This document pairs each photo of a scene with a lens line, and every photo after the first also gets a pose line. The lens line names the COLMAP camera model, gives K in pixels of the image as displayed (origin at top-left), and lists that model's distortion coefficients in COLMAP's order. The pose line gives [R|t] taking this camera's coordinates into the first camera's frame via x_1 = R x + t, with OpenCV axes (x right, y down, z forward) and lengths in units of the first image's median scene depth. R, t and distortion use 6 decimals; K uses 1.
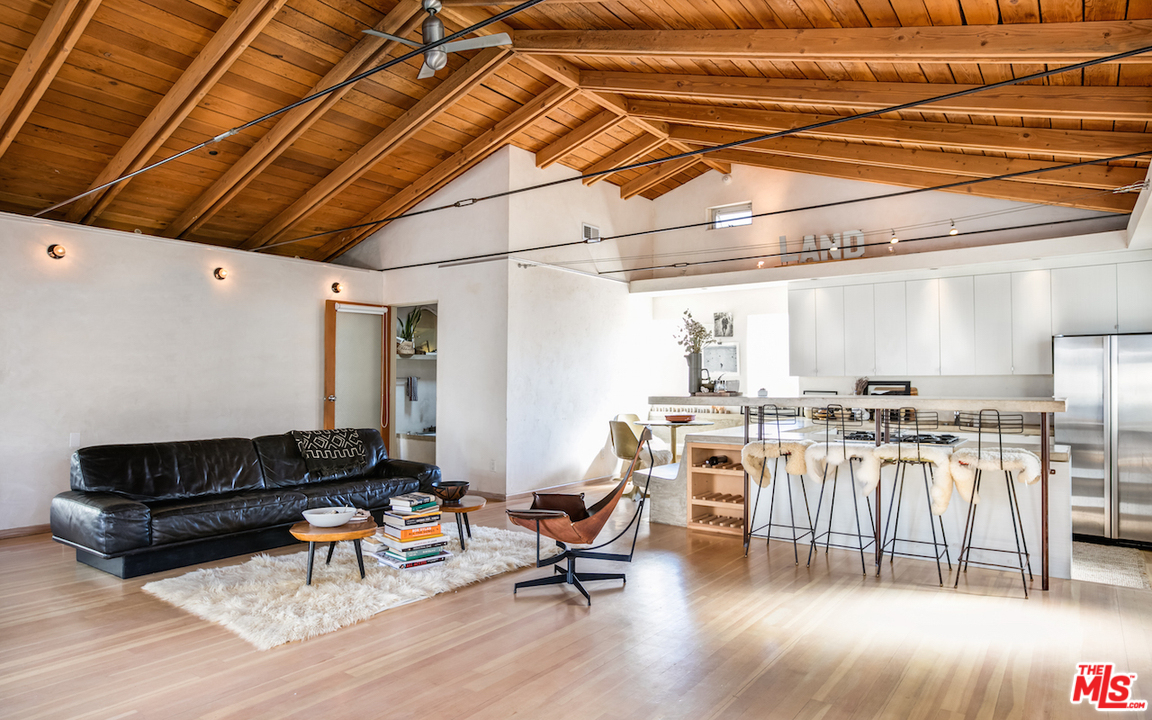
lens RADIAL K [[697.3, 0, 576.1], [0, 697.3, 371.0], [0, 0, 1]] dist [-0.015464, 0.003524]
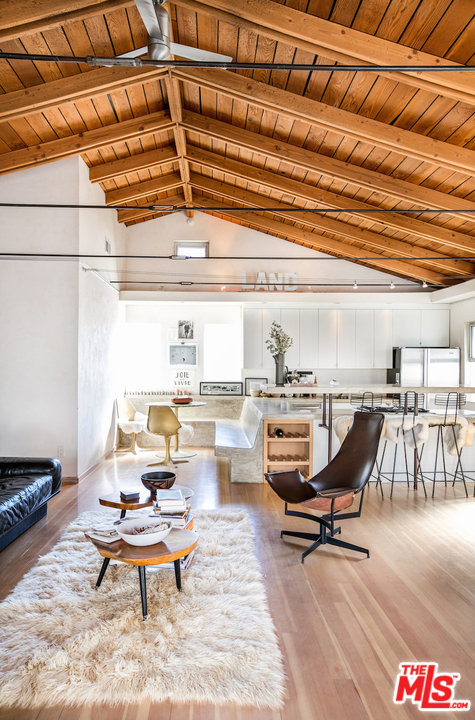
lens RADIAL K [[481.4, 0, 235.1], [0, 481.4, 377.1], [0, 0, 1]] dist [0.015392, 0.007789]
pose [[0.778351, -0.012274, 0.627710, -0.416697], [-0.012879, 0.999286, 0.035509, -0.011867], [-0.627698, -0.035722, 0.777637, 0.280682]]
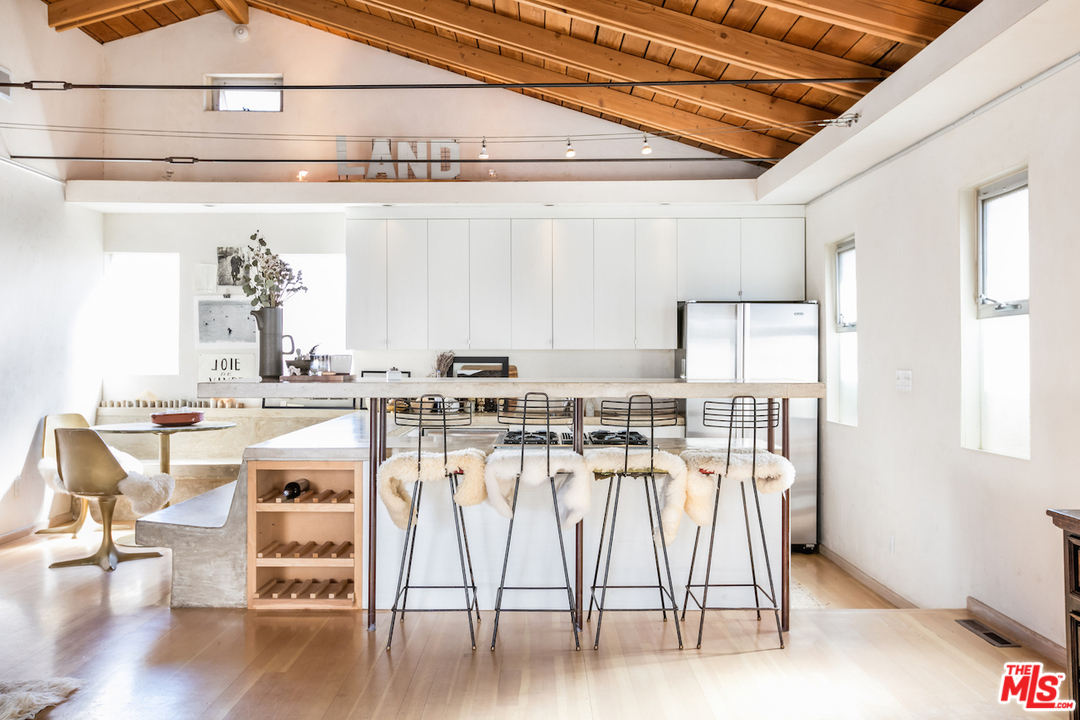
lens RADIAL K [[960.4, 0, 537.9], [0, 960.4, 360.1], [0, 0, 1]] dist [0.002042, 0.058484]
pose [[0.808518, 0.001248, 0.588470, -0.103171], [-0.011458, 0.999842, 0.013622, 0.003947], [-0.588360, -0.017756, 0.808404, 0.190785]]
